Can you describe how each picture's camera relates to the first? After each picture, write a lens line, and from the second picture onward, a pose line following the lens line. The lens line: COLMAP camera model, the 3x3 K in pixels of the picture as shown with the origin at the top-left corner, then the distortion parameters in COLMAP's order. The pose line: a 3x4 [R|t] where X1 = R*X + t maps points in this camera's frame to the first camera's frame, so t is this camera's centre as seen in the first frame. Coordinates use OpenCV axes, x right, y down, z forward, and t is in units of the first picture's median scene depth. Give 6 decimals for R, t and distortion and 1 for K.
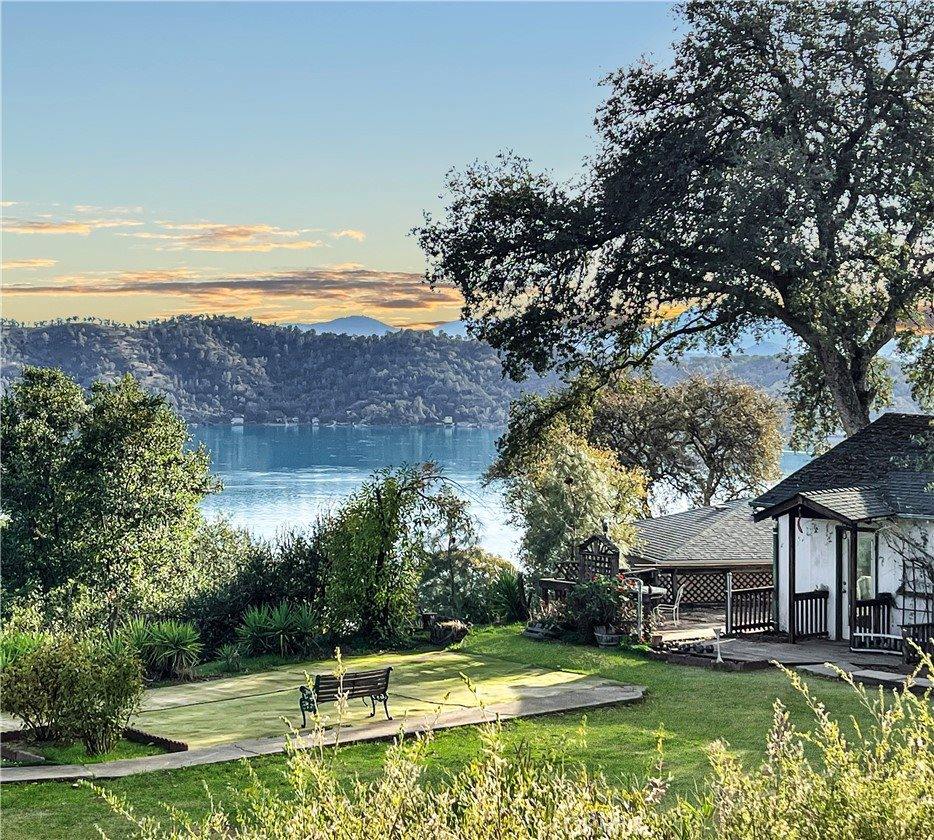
lens RADIAL K [[1703.8, 0, 438.1], [0, 1703.8, 420.4], [0, 0, 1]] dist [0.129658, 0.000000]
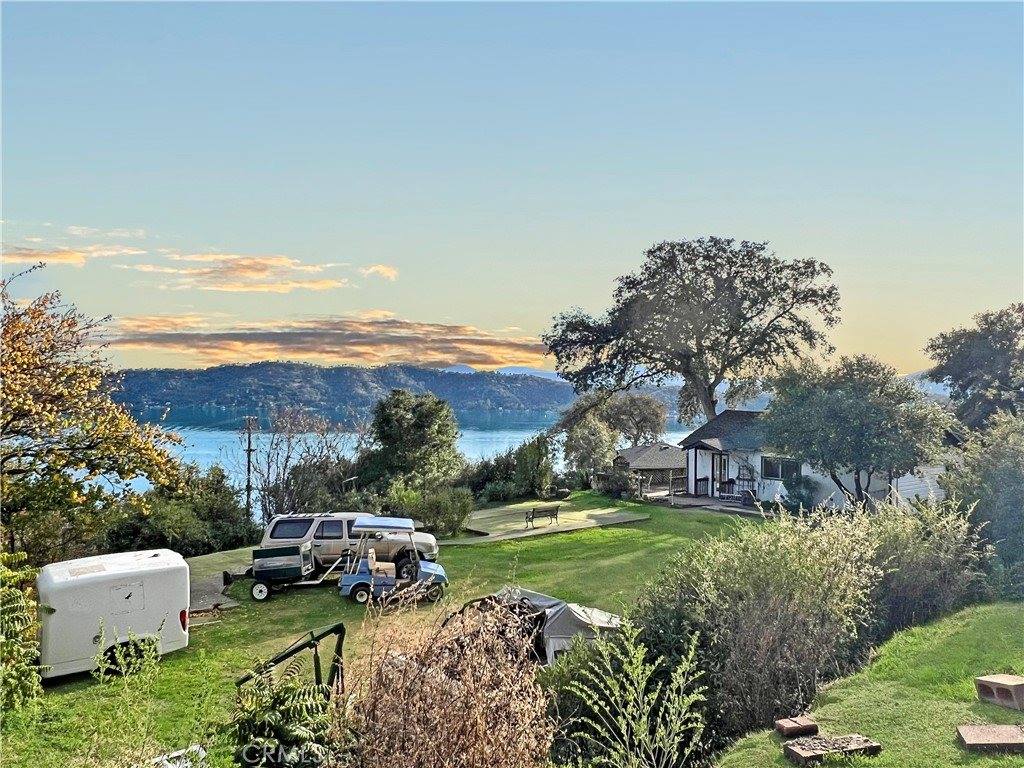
lens RADIAL K [[715.0, 0, 510.4], [0, 715.0, 383.6], [0, 0, 1]] dist [0.001714, 0.003629]
pose [[0.999447, 0.012837, 0.030664, -0.092312], [-0.011755, 0.999311, -0.035215, -0.001458], [-0.031095, 0.034835, 0.998909, -0.065596]]
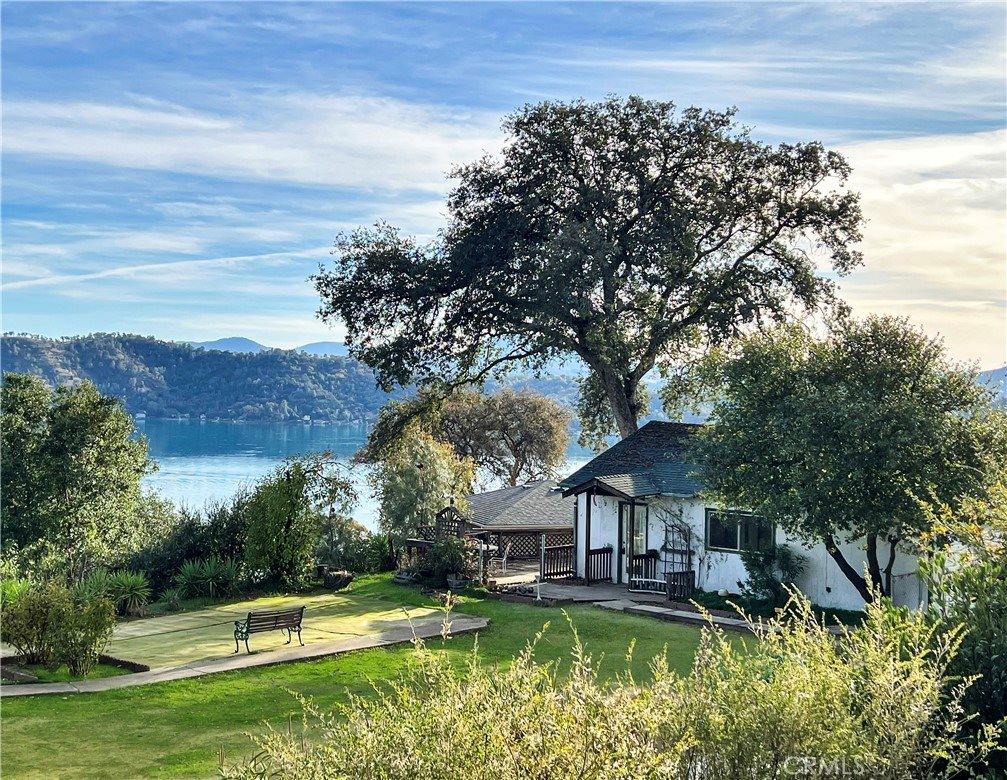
lens RADIAL K [[1272.6, 0, 483.0], [0, 1272.6, 392.1], [0, 0, 1]] dist [0.110357, 0.000000]
pose [[0.989118, 0.021277, 0.145575, -0.025683], [-0.018139, 0.999574, -0.022849, -0.001258], [-0.145999, 0.019960, 0.989083, -0.008127]]
